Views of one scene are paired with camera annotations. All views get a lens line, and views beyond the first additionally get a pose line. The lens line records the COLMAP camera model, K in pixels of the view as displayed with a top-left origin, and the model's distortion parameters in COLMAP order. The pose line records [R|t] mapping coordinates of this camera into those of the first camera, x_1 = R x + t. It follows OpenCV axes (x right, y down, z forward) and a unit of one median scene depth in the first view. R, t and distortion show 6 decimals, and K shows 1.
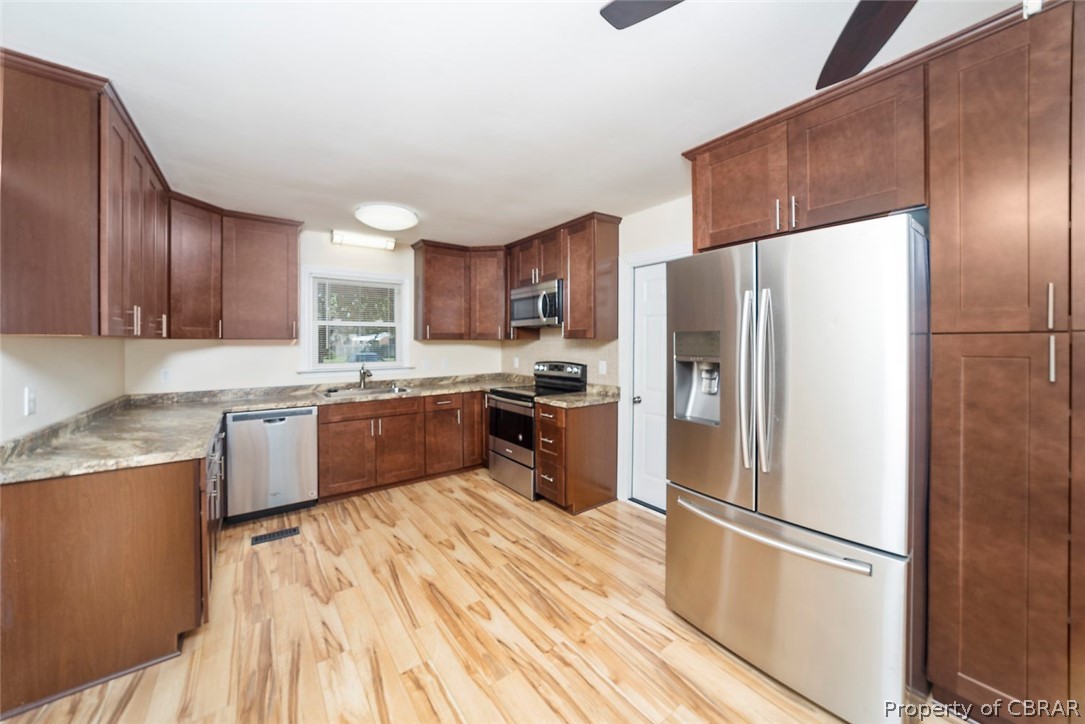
lens RADIAL K [[382.4, 0, 535.6], [0, 382.4, 341.3], [0, 0, 1]] dist [-0.020538, 0.004995]
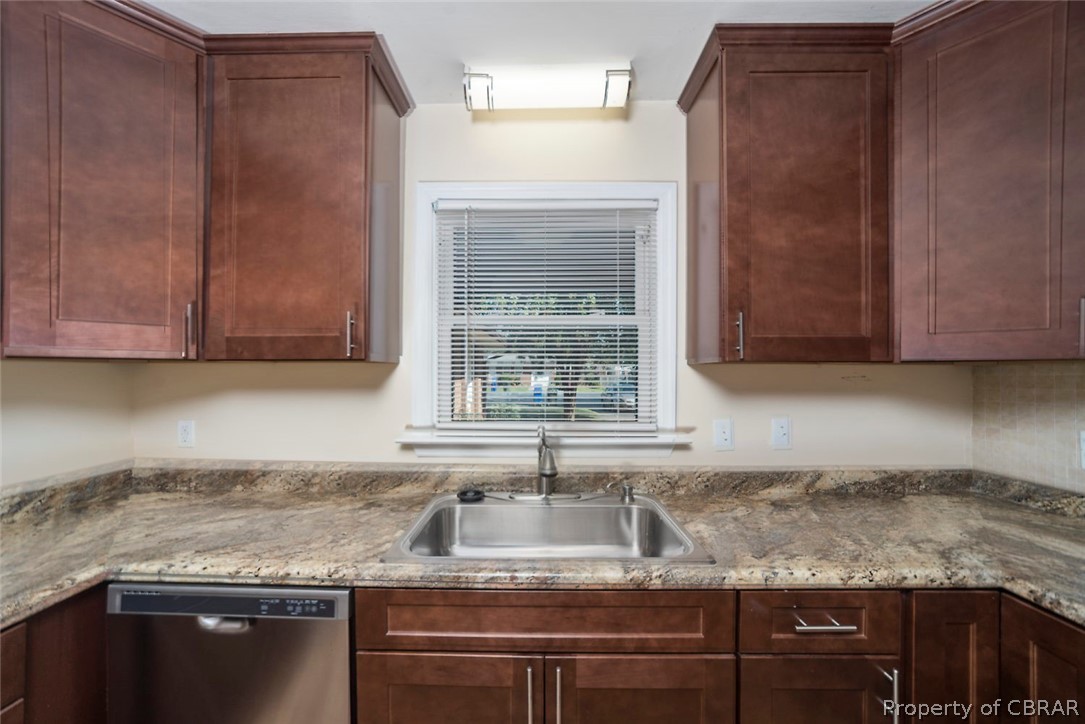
lens RADIAL K [[382.4, 0, 531.1], [0, 382.4, 374.8], [0, 0, 1]] dist [-0.020538, 0.004995]
pose [[0.778618, 0.003069, -0.627490, -0.253498], [-0.000157, 0.999989, 0.004696, 0.006352], [0.627498, -0.003559, 0.778610, 0.762059]]
